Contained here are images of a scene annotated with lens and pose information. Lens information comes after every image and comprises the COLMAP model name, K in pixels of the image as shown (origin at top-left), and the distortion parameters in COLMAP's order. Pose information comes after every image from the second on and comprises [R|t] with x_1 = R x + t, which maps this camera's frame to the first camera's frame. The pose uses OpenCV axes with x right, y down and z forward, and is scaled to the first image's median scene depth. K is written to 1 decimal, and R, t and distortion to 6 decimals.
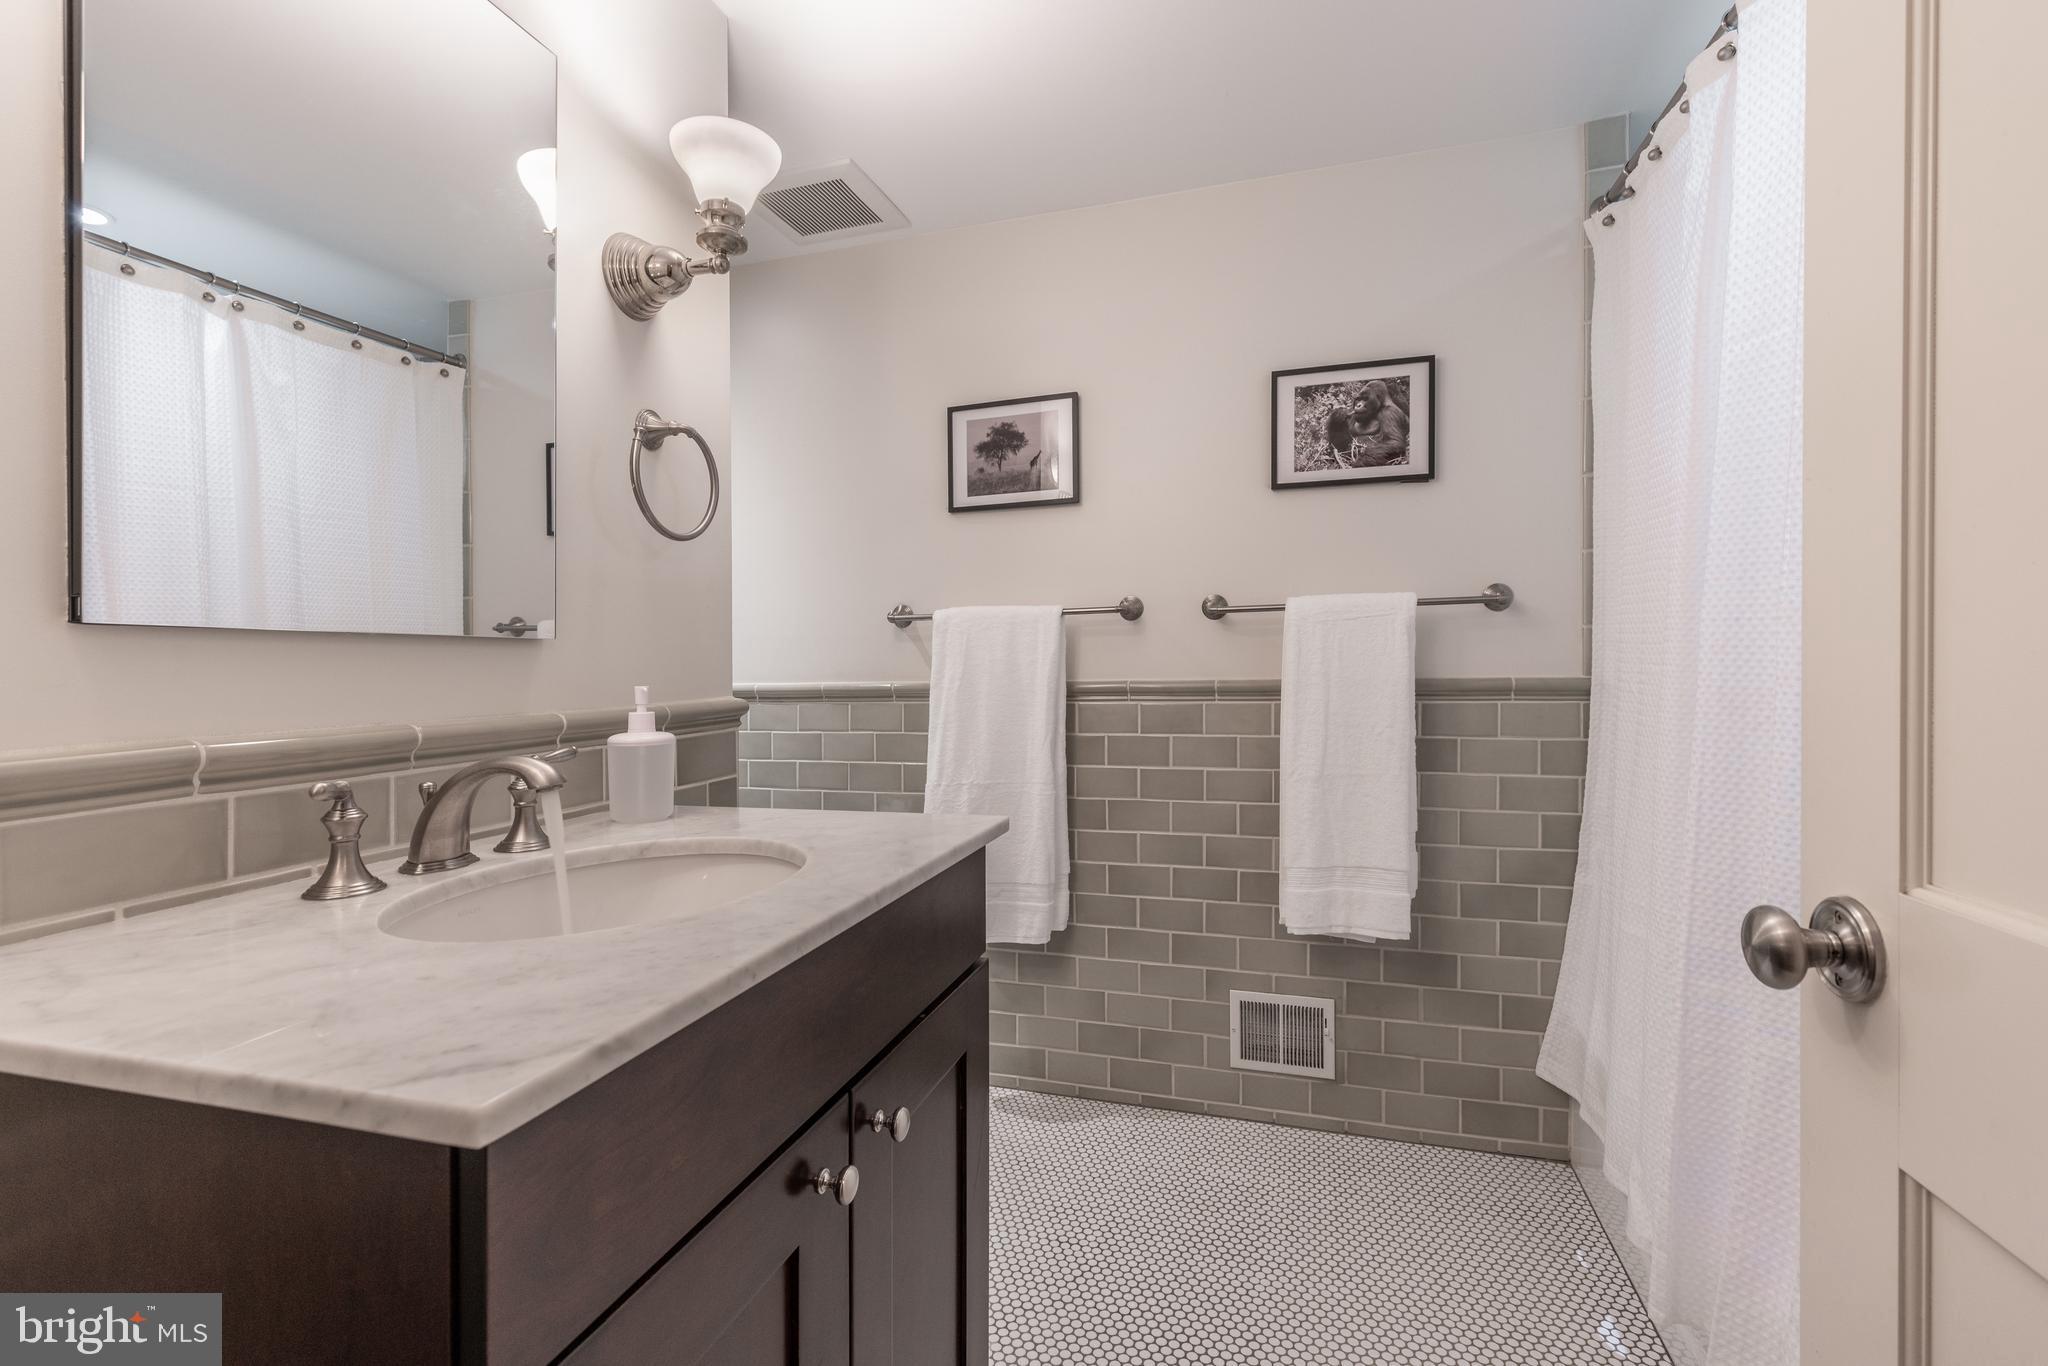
lens RADIAL K [[915.1, 0, 1024.2], [0, 915.1, 671.0], [0, 0, 1]] dist [0.007343, -0.002976]
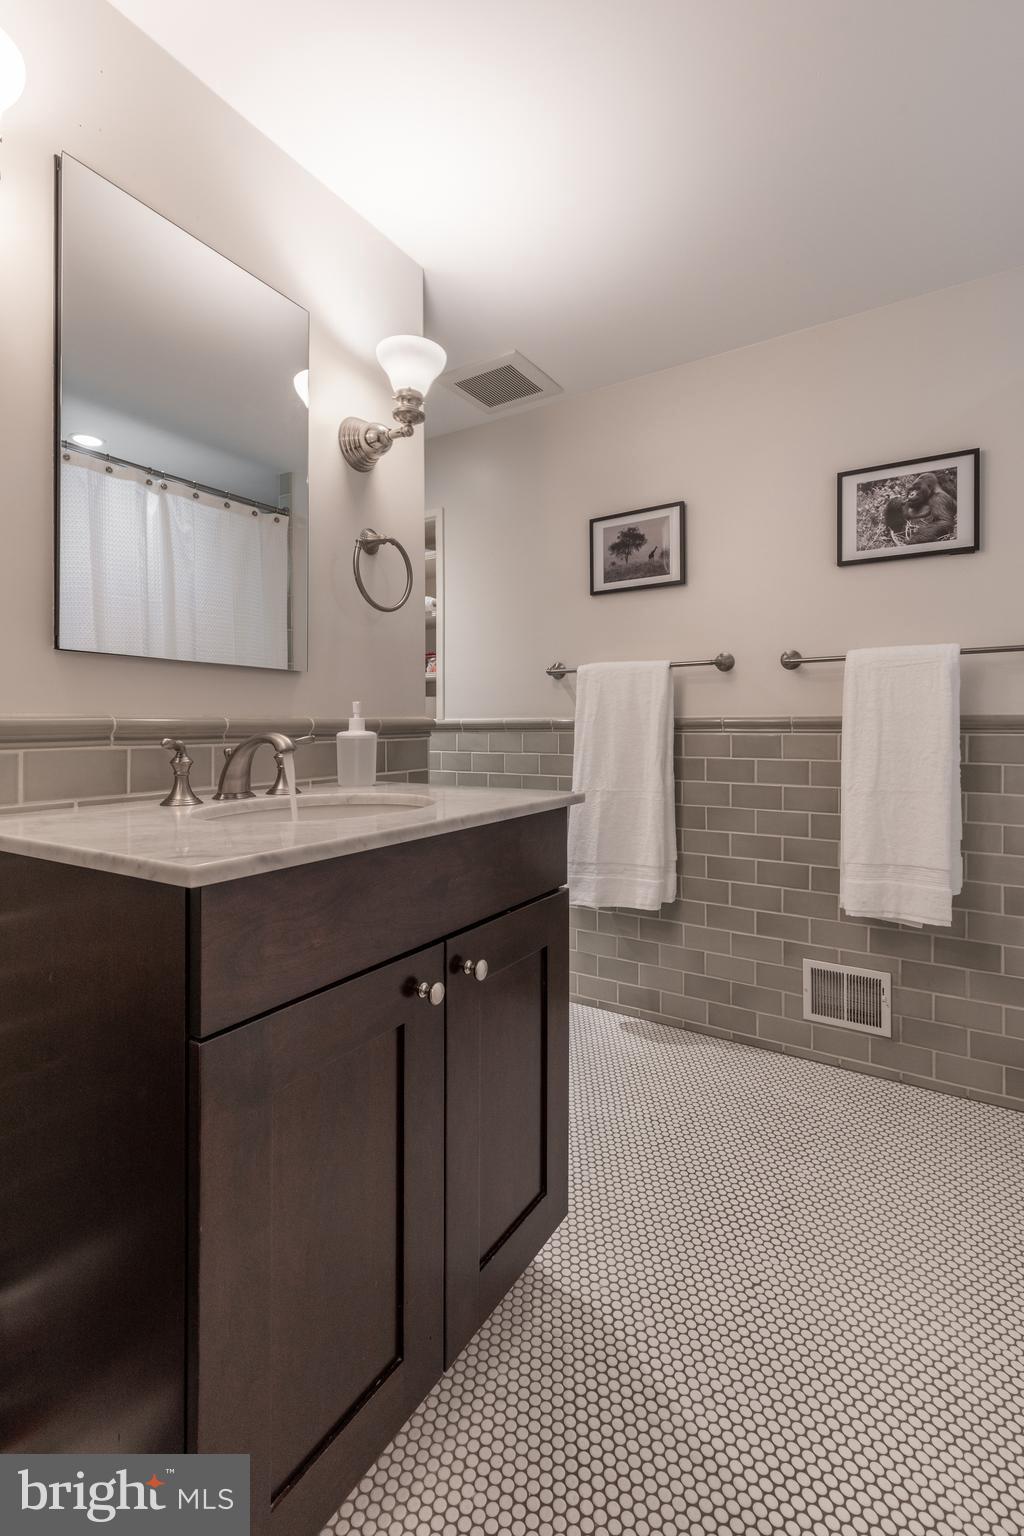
lens RADIAL K [[686.3, 0, 508.1], [0, 686.3, 733.3], [0, 0, 1]] dist [0.007343, -0.002976]
pose [[0.964545, 0.015553, -0.263461, 0.085587], [-0.013589, 0.999865, 0.009275, 0.032365], [0.263570, -0.005365, 0.964625, -0.046100]]
